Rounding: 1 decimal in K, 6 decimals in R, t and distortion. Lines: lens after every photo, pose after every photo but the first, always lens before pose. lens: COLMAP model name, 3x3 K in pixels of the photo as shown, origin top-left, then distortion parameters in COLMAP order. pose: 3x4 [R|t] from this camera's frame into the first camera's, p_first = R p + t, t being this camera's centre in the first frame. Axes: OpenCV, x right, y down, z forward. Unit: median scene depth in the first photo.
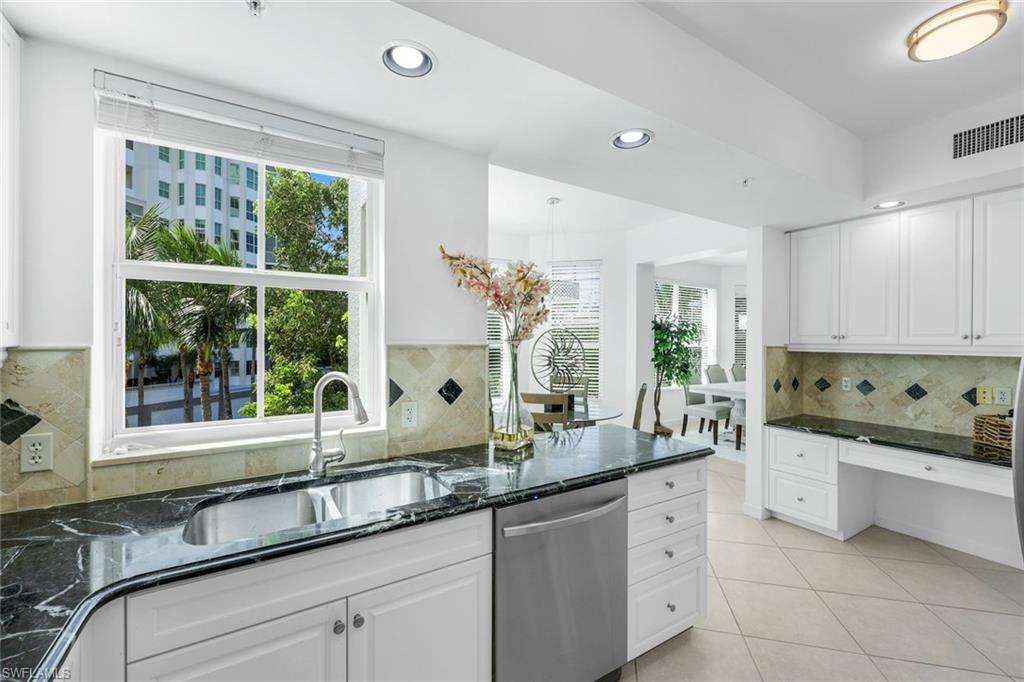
lens RADIAL K [[420.5, 0, 506.8], [0, 420.5, 340.1], [0, 0, 1]] dist [-0.000398, 0.000098]
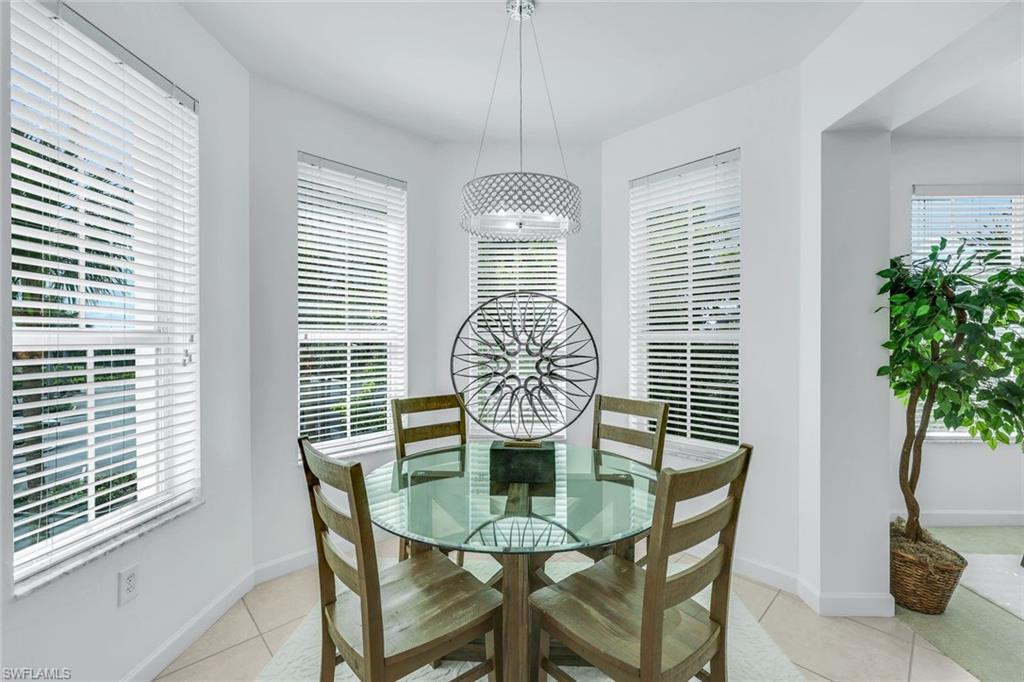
lens RADIAL K [[420.5, 0, 506.8], [0, 420.5, 340.1], [0, 0, 1]] dist [-0.000398, 0.000098]
pose [[0.835732, -0.005455, -0.549110, 0.306772], [0.005203, 0.999984, -0.002016, 0.019027], [0.549112, -0.001172, 0.835748, 0.549172]]
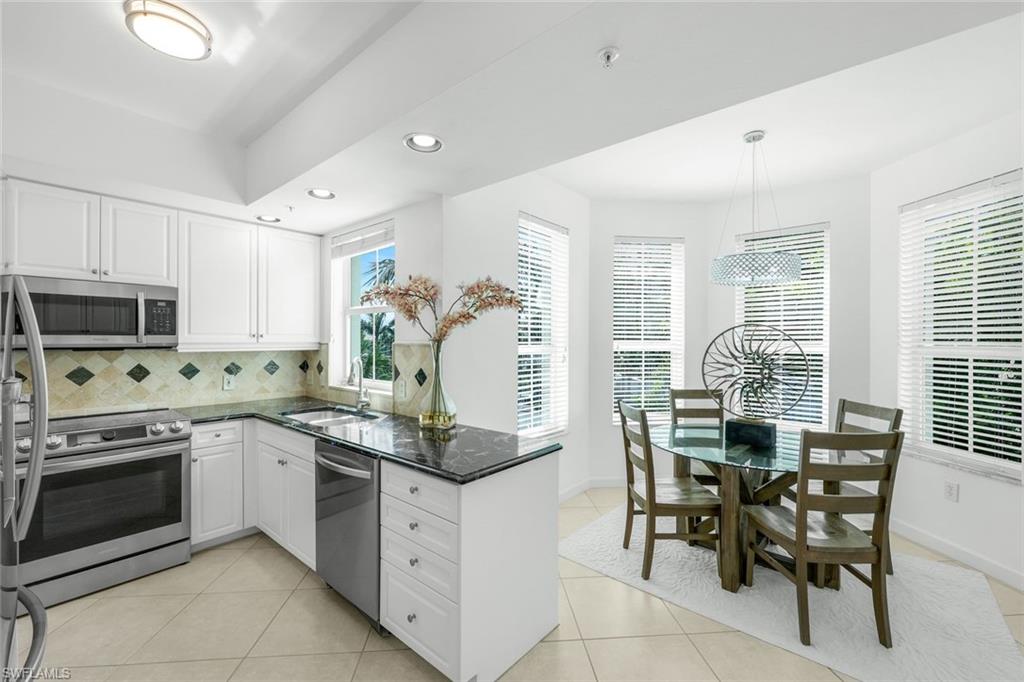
lens RADIAL K [[420.5, 0, 506.8], [0, 420.5, 340.1], [0, 0, 1]] dist [-0.000398, 0.000098]
pose [[0.299075, -0.002747, -0.954226, 0.555839], [-0.004267, 0.999982, -0.004216, 0.002541], [0.954220, 0.005333, 0.299058, 0.380428]]
